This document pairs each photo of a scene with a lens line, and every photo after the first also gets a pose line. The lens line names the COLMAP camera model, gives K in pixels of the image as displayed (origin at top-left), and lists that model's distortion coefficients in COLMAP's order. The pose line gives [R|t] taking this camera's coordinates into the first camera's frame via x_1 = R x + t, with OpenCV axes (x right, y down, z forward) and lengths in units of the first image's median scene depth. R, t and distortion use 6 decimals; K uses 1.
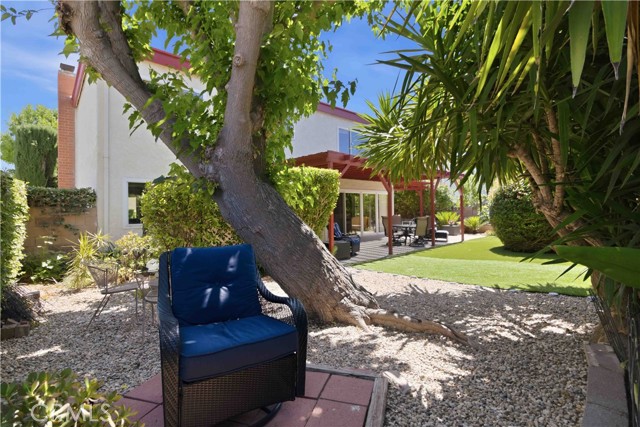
lens RADIAL K [[294.2, 0, 318.6], [0, 294.2, 211.1], [0, 0, 1]] dist [0.000449, 0.000707]
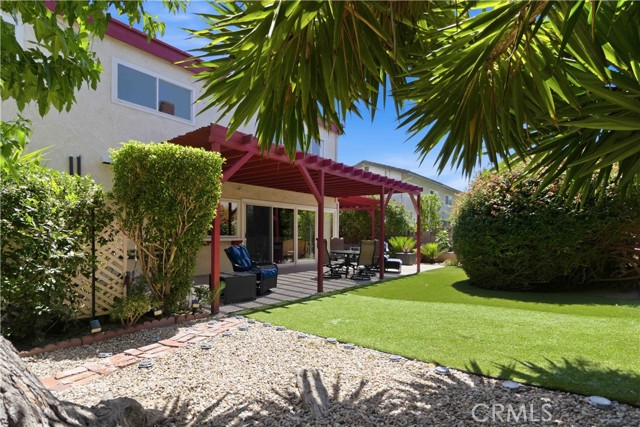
lens RADIAL K [[294.2, 0, 331.6], [0, 294.2, 246.0], [0, 0, 1]] dist [0.000449, 0.000707]
pose [[0.986749, 0.019131, 0.161120, 0.136997], [-0.022897, 0.999506, 0.021549, 0.019948], [-0.160628, -0.024953, 0.986700, 0.271536]]
